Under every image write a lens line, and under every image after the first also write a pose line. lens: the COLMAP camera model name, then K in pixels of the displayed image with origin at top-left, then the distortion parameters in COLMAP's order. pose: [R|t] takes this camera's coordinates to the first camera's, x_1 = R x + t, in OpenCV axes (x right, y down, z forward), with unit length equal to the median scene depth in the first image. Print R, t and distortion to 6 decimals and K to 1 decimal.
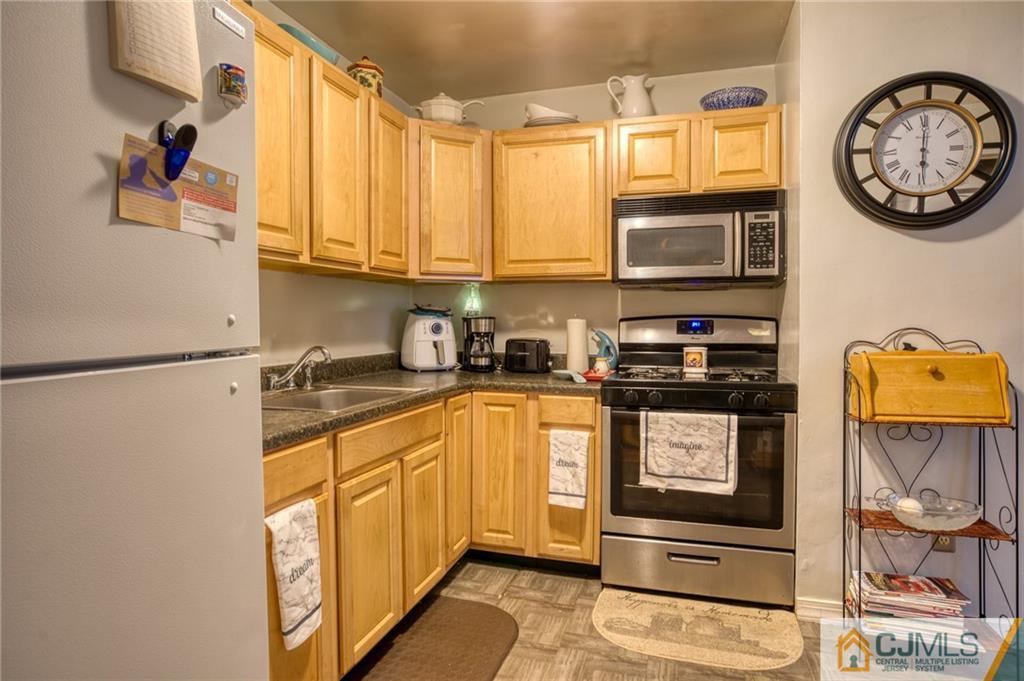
lens RADIAL K [[580.5, 0, 512.0], [0, 580.5, 340.5], [0, 0, 1]] dist [-0.031068, 0.000082]
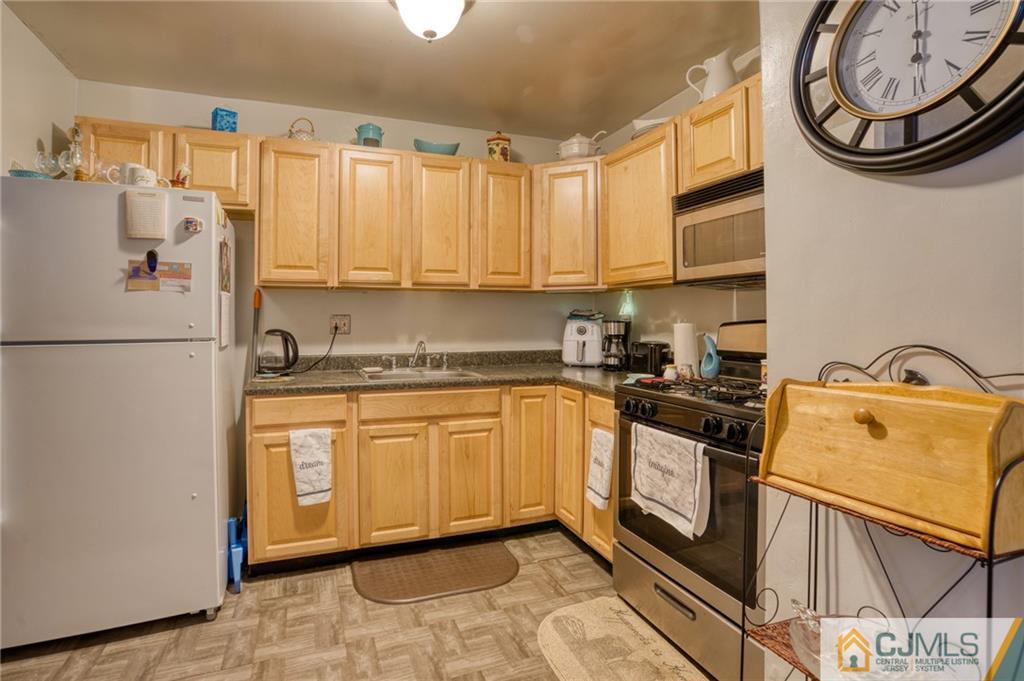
lens RADIAL K [[493.9, 0, 489.1], [0, 493.9, 320.1], [0, 0, 1]] dist [-0.047469, 0.000961]
pose [[0.592699, 0.001048, -0.805423, 0.761146], [-0.028412, 0.999404, -0.019608, -0.022677], [0.804923, 0.034506, 0.592376, 0.343666]]
